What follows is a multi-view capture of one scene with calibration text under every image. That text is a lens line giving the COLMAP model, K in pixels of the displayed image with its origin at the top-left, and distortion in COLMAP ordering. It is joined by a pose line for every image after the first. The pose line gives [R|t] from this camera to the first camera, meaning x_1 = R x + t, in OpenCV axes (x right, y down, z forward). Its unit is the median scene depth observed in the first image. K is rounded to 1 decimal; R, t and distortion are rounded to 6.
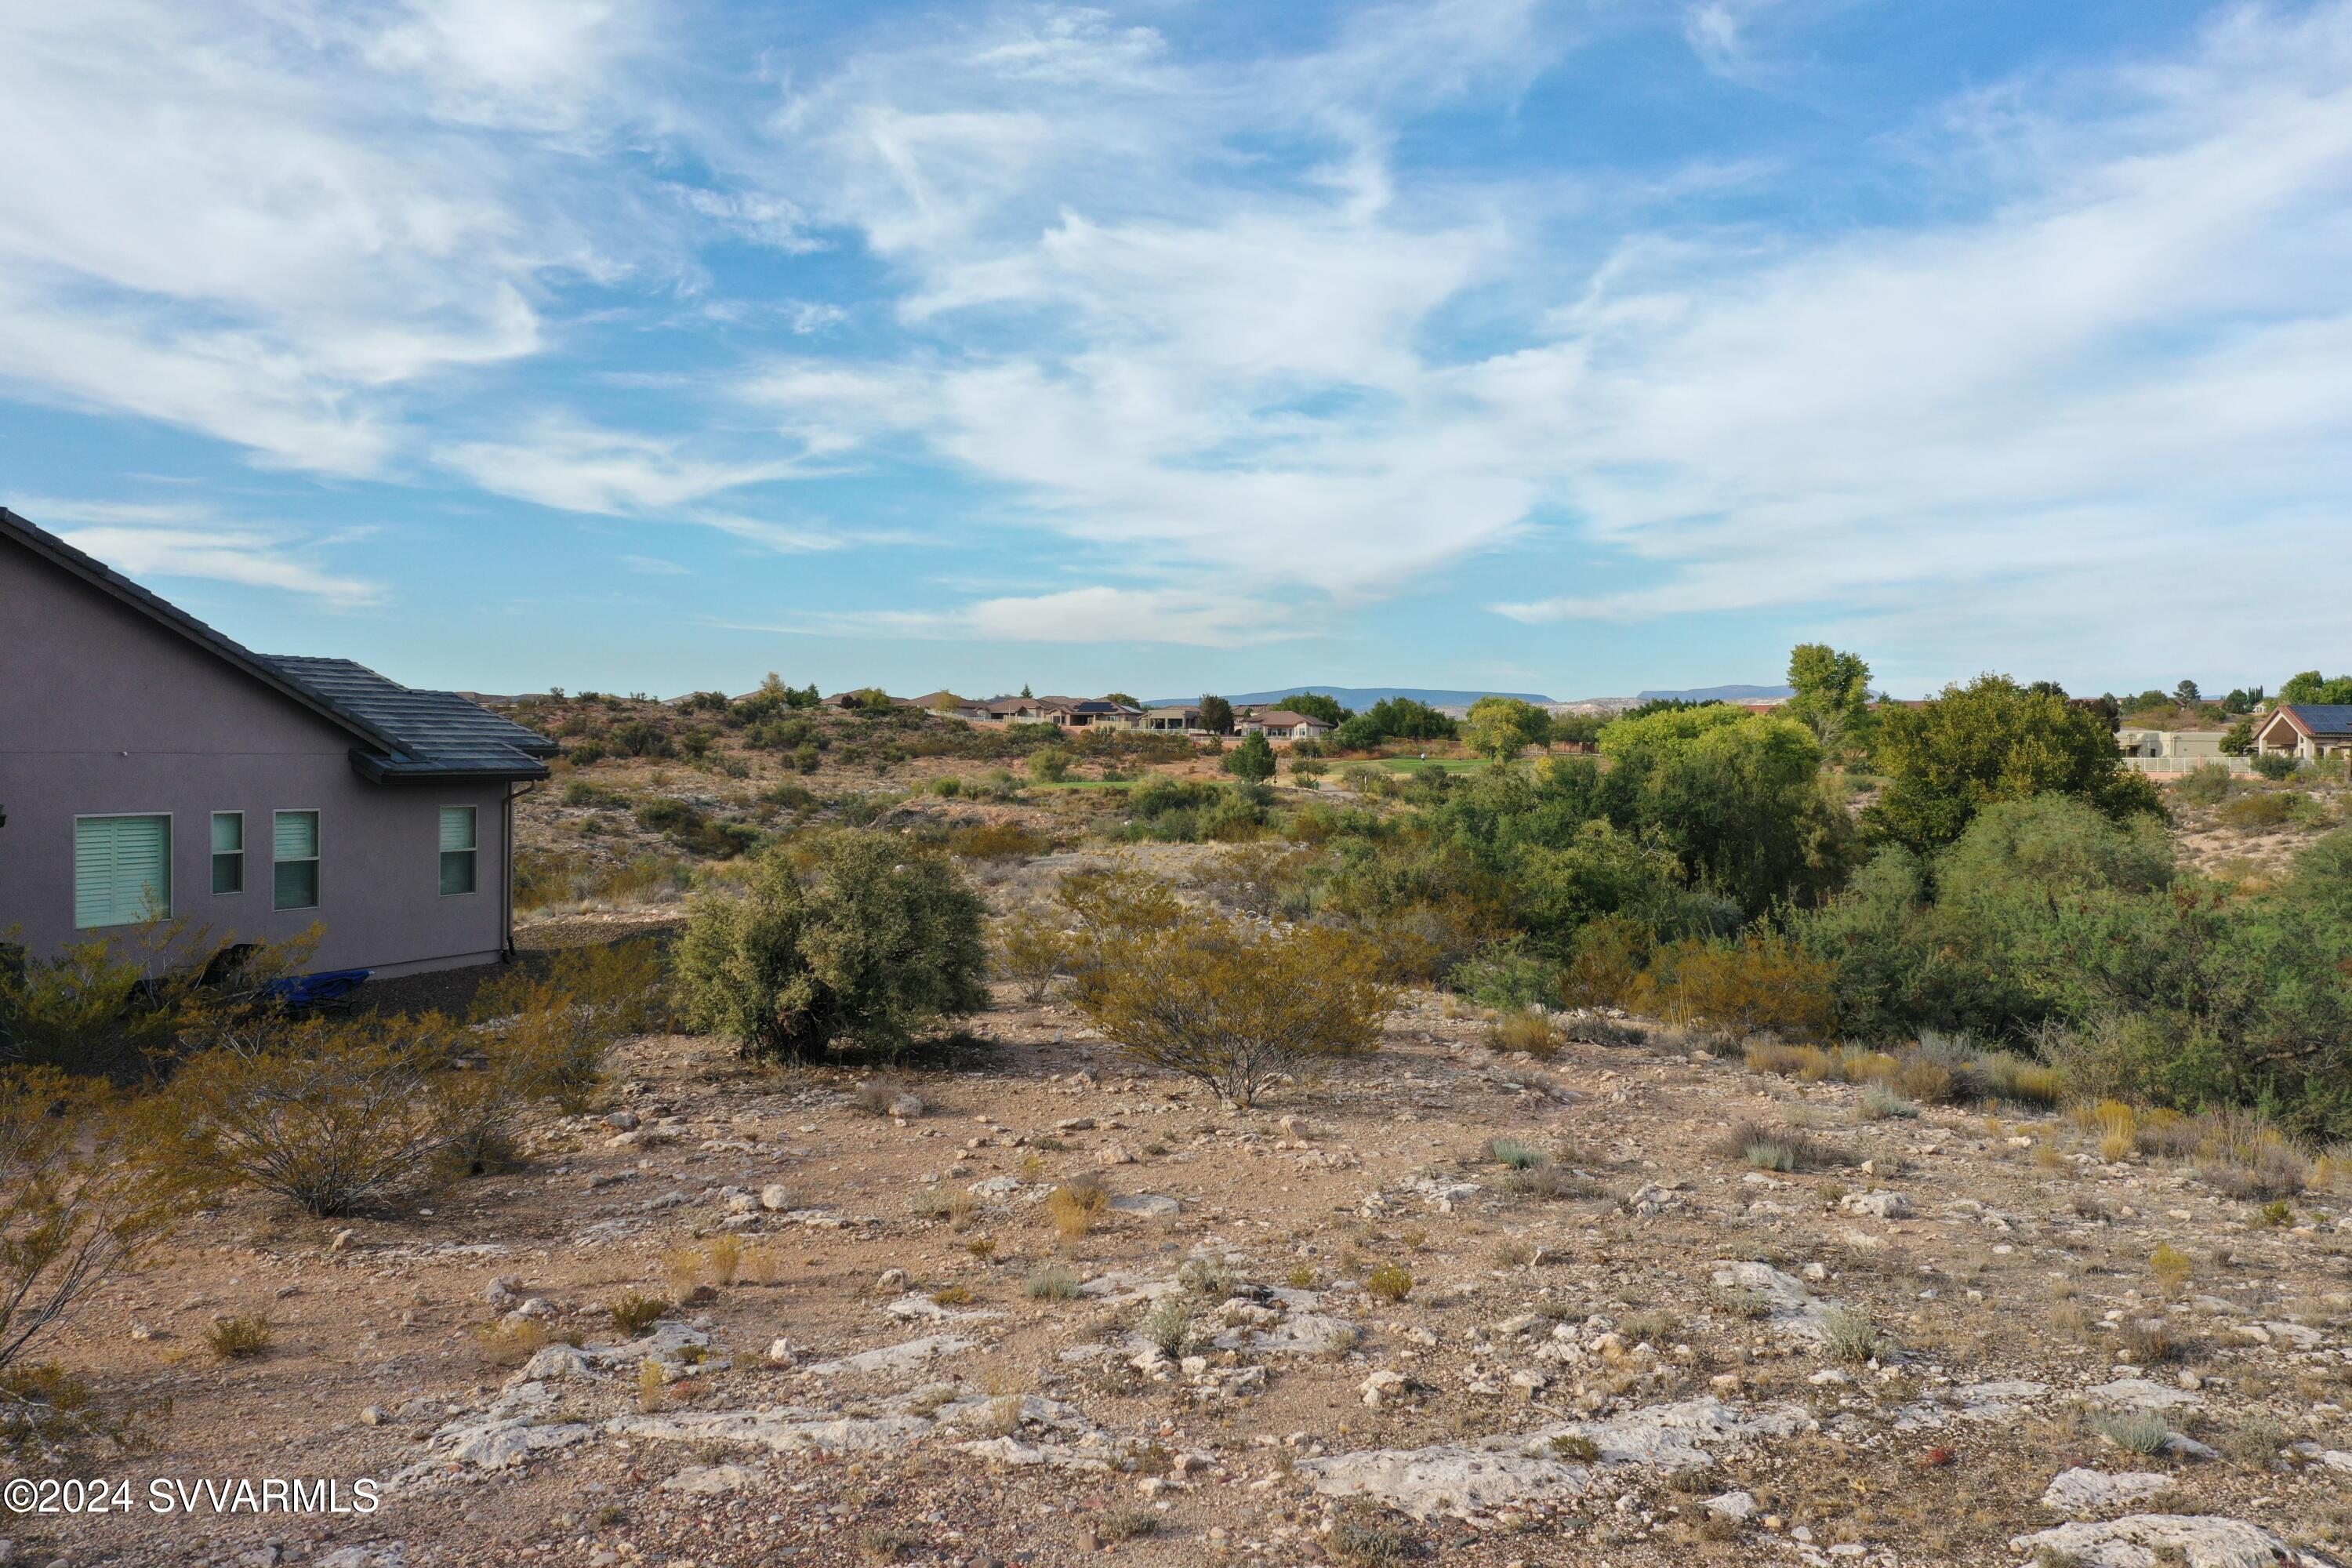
lens RADIAL K [[1837.8, 0, 1171.7], [0, 1837.8, 787.8], [0, 0, 1]] dist [-0.002054, 0.000055]
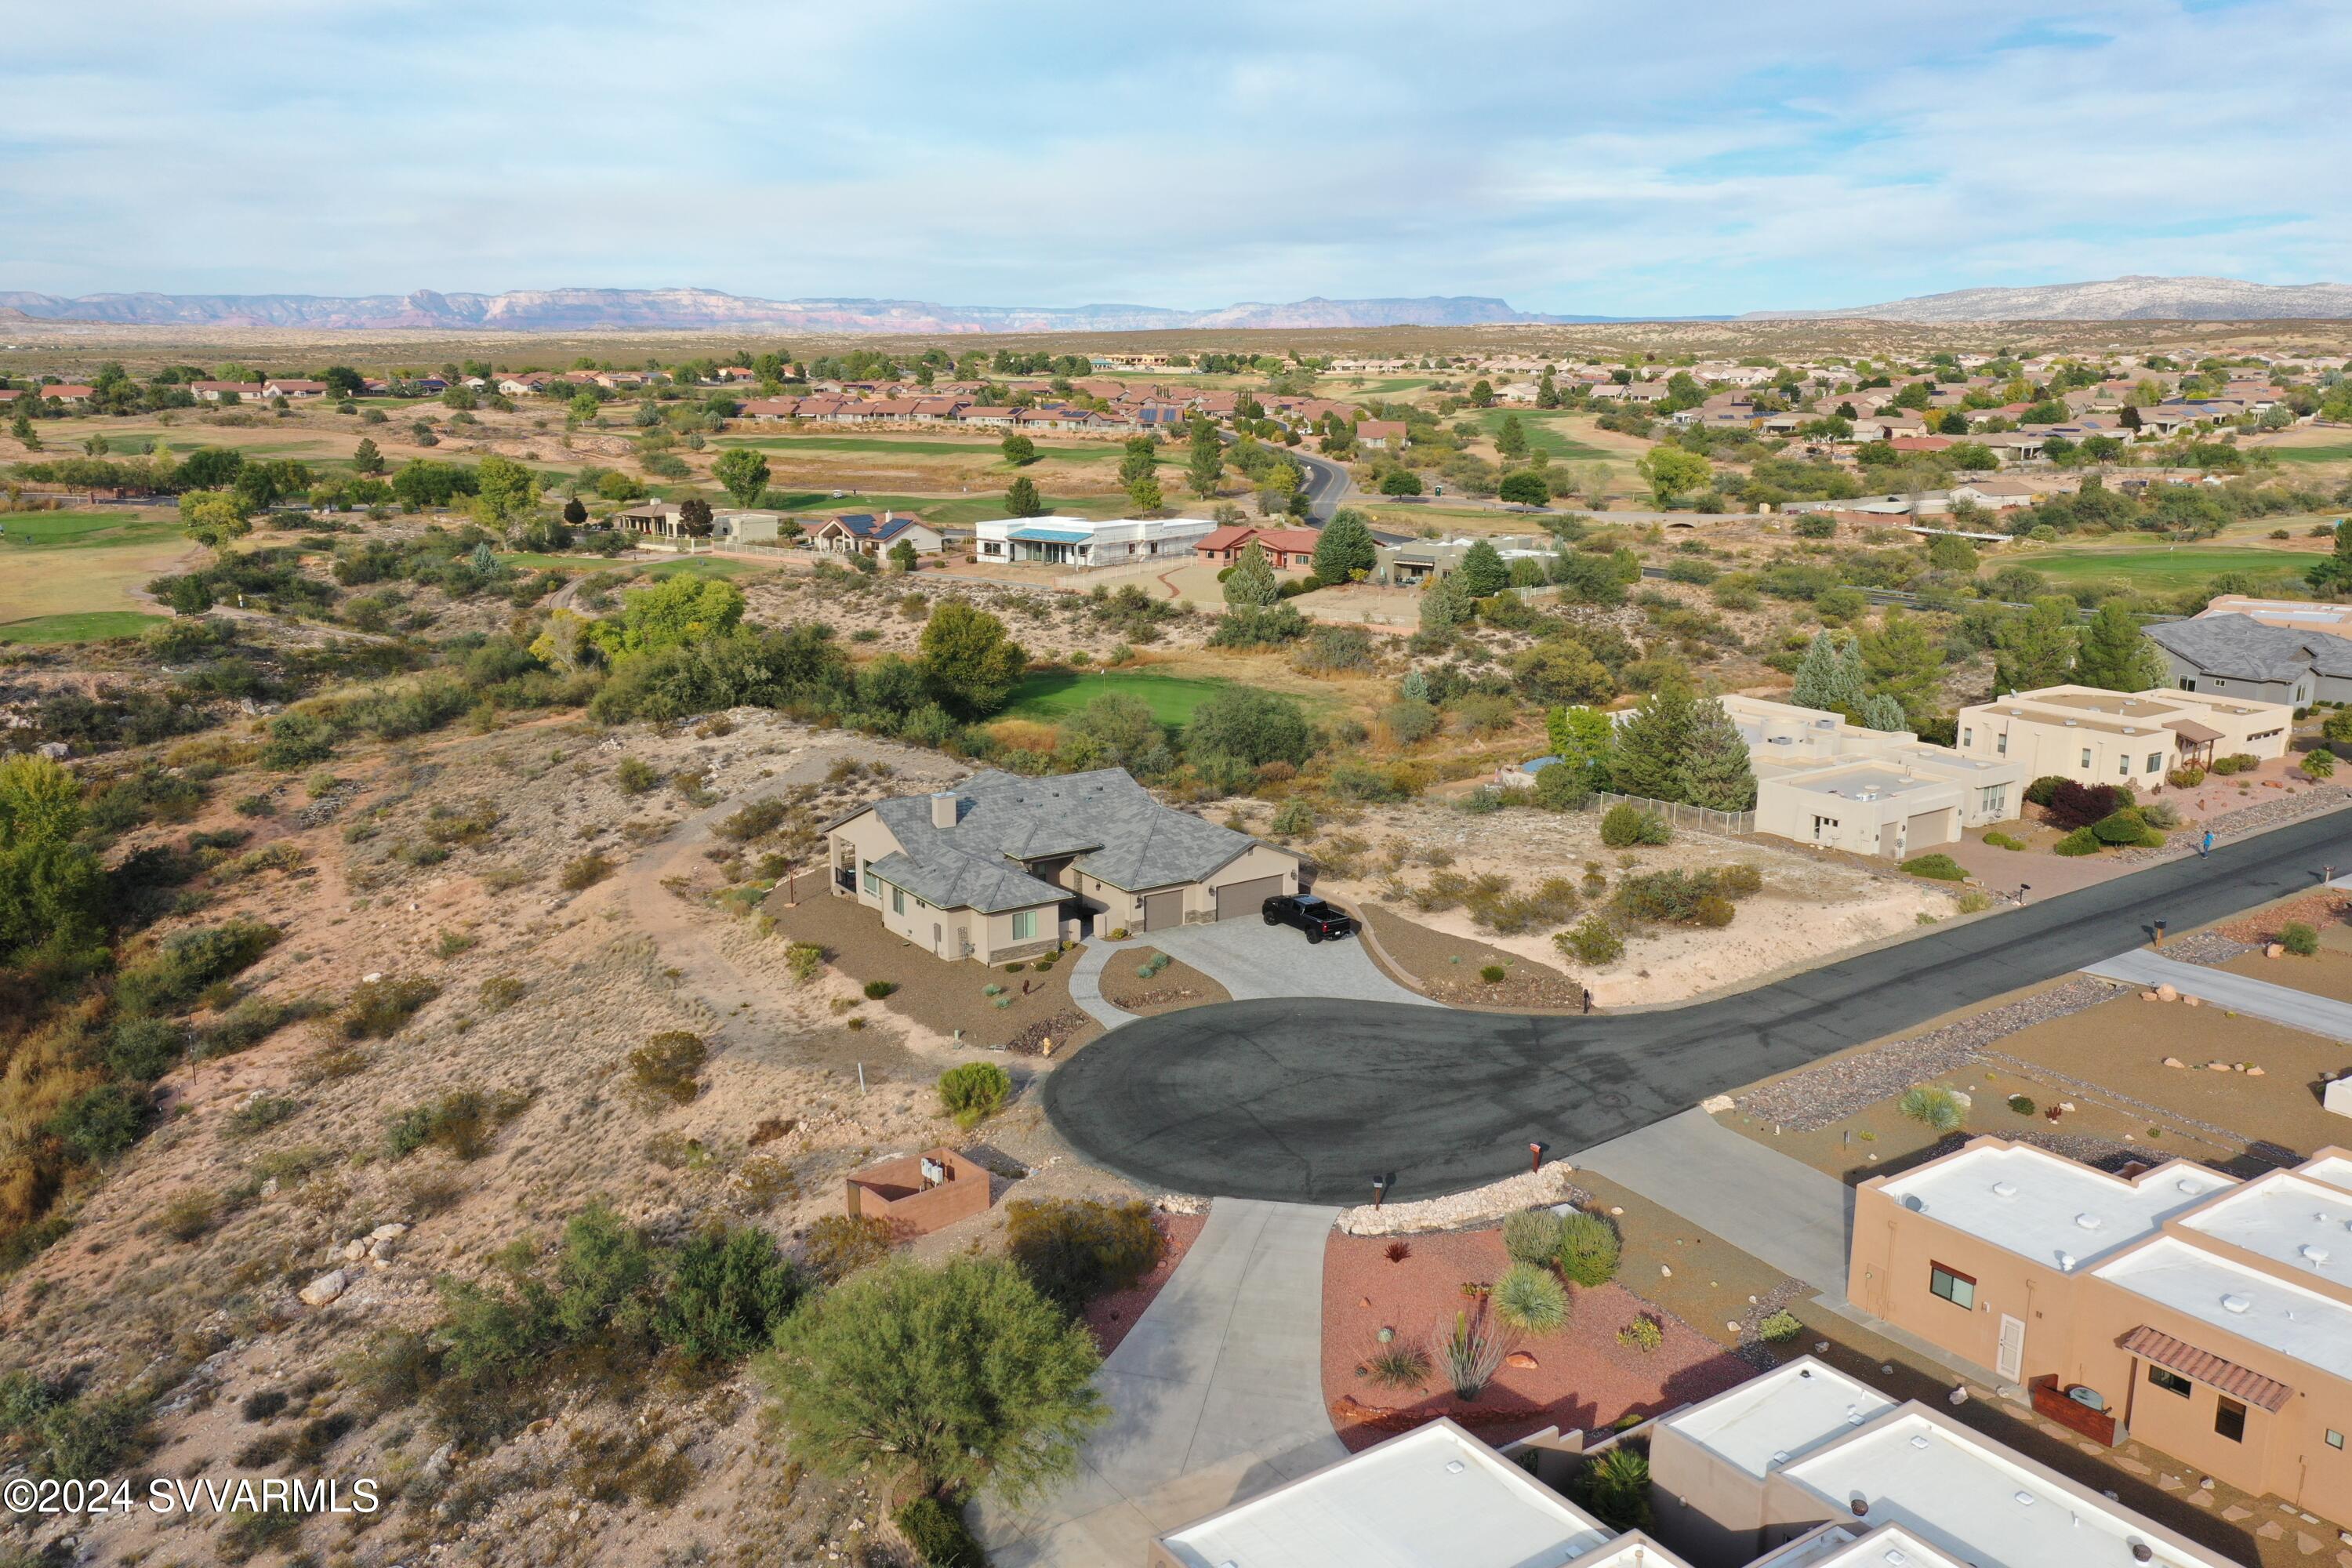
lens RADIAL K [[1840.5, 0, 1168.9], [0, 1840.5, 756.7], [0, 0, 1]] dist [-0.002457, 0.001111]
pose [[0.572878, -0.173650, 0.801035, -0.644380], [0.012651, 0.979057, 0.203195, -0.168275], [-0.819543, -0.106272, 0.563077, -0.274615]]
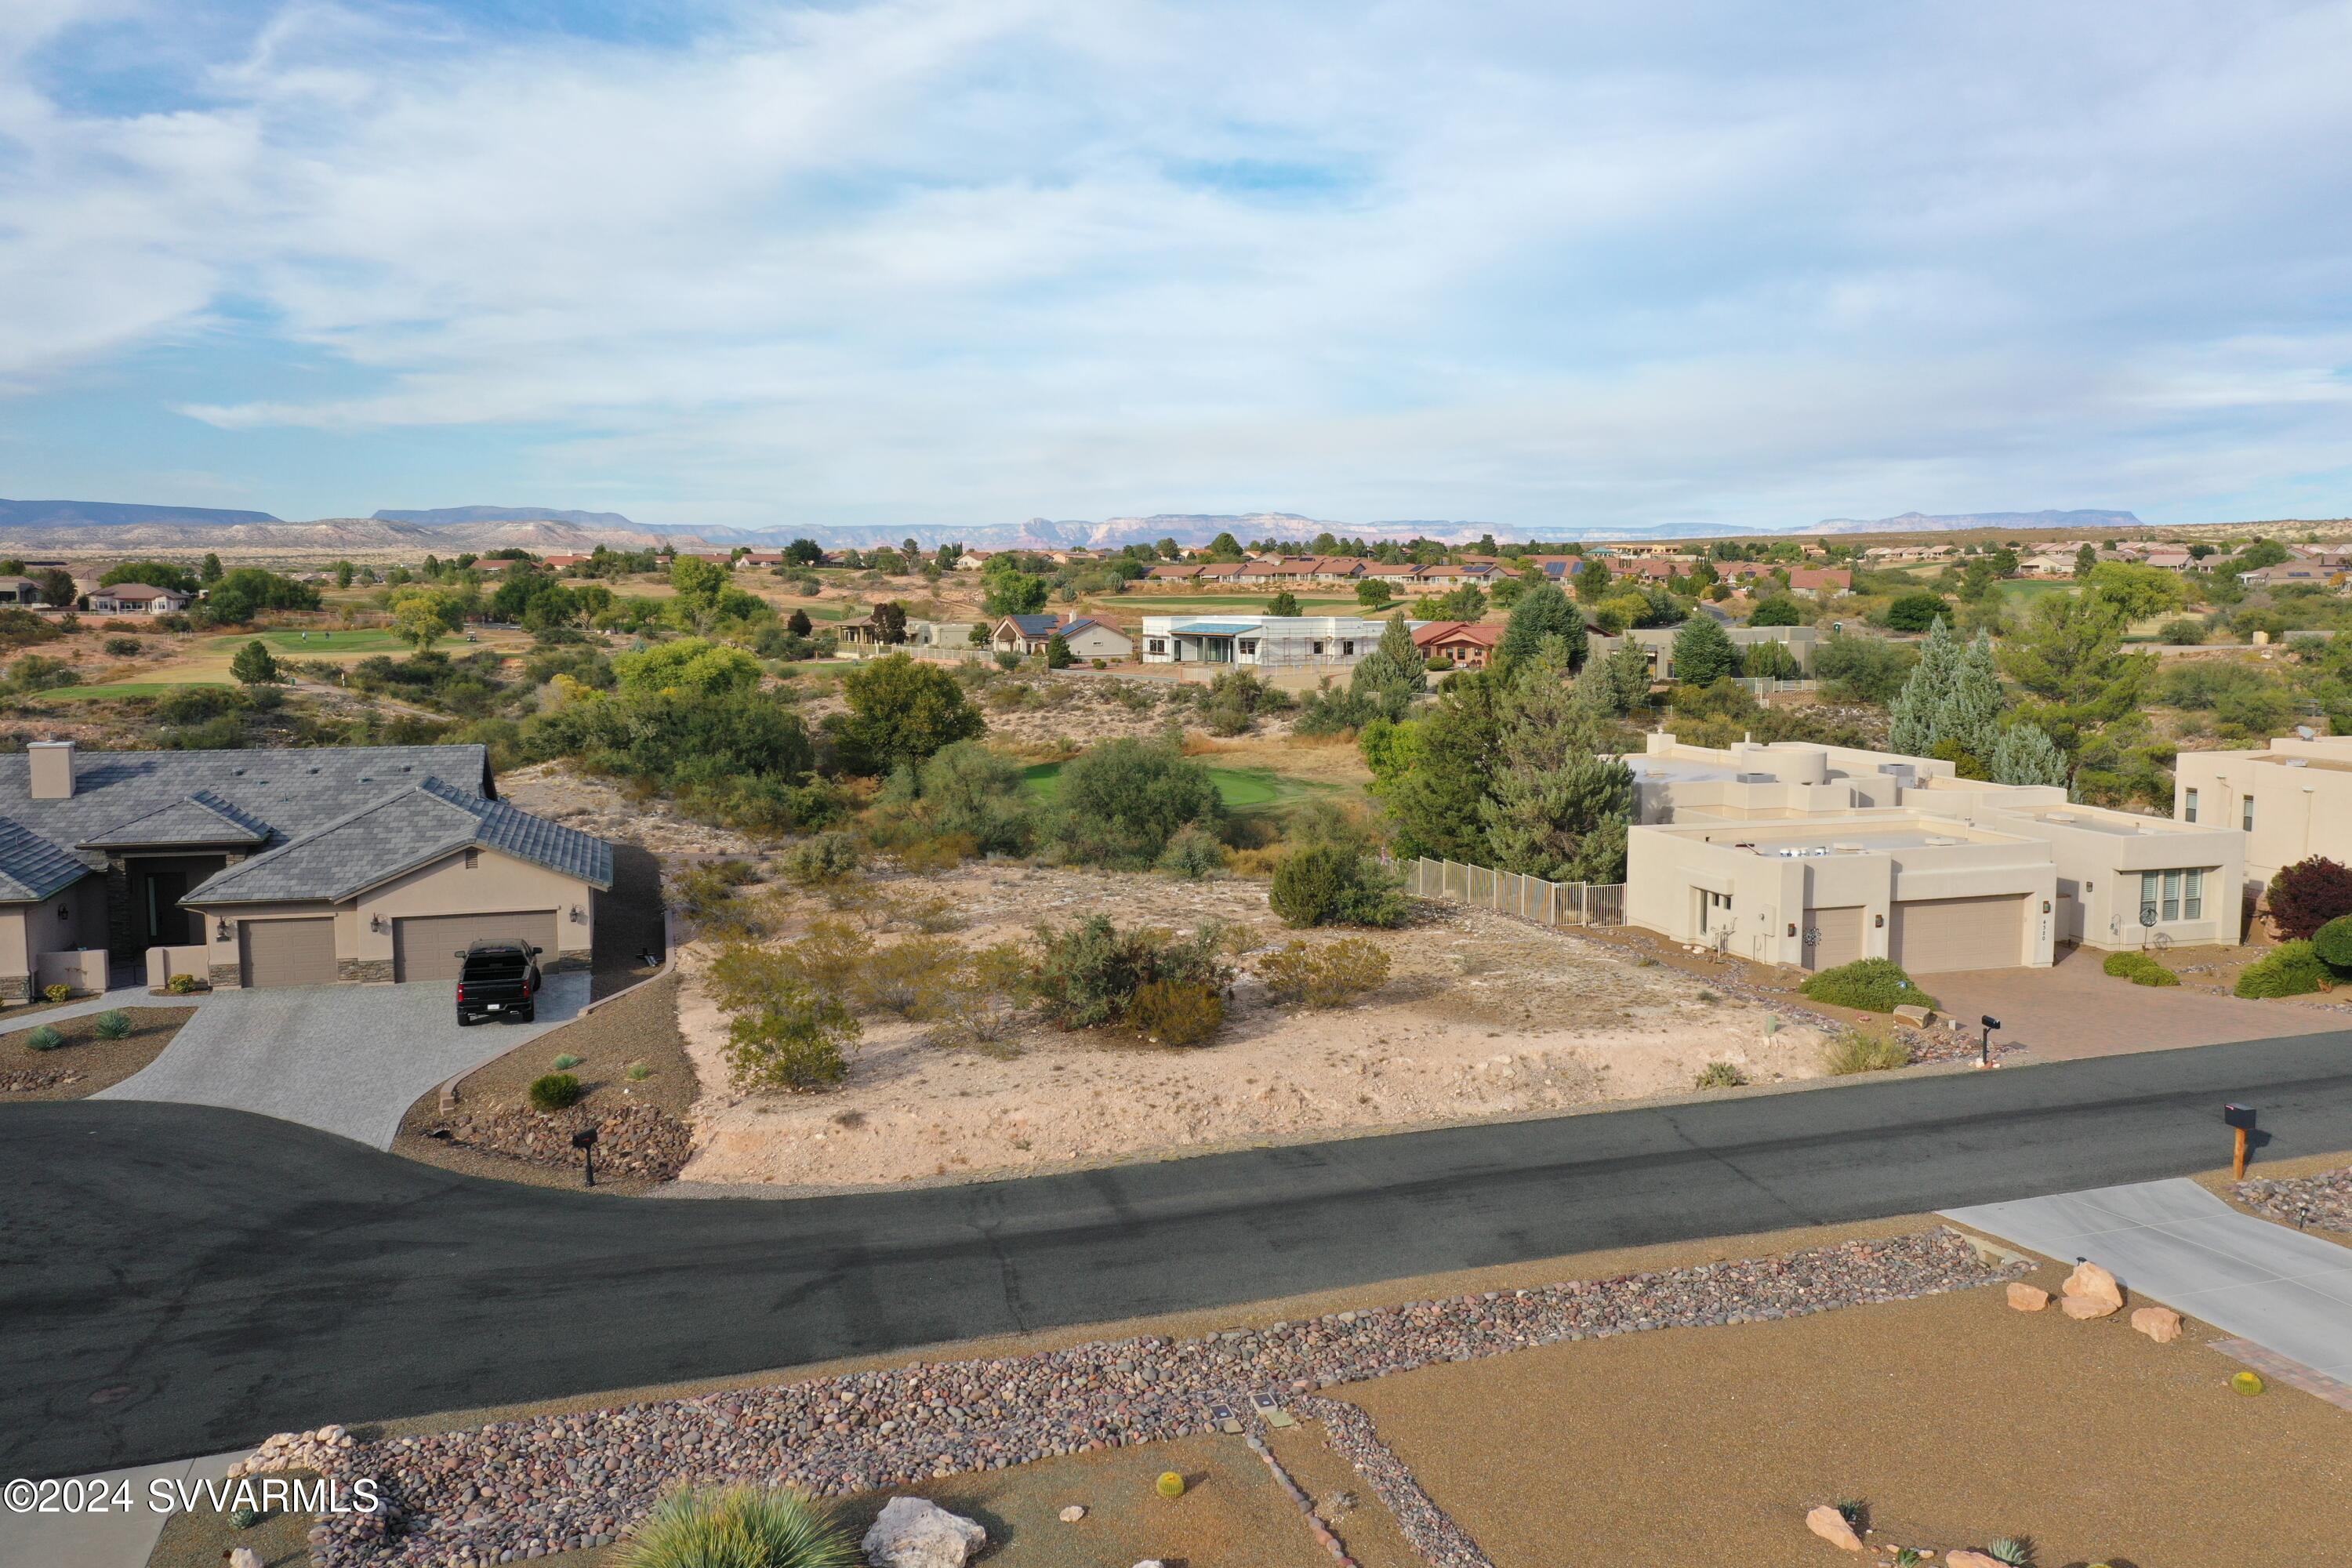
lens RADIAL K [[1837.8, 0, 1171.7], [0, 1837.8, 787.8], [0, 0, 1]] dist [-0.002054, 0.000055]
pose [[0.792607, -0.070719, 0.605617, -0.222055], [0.012148, 0.994886, 0.100276, -0.051987], [-0.609611, -0.072123, 0.789413, -0.300983]]
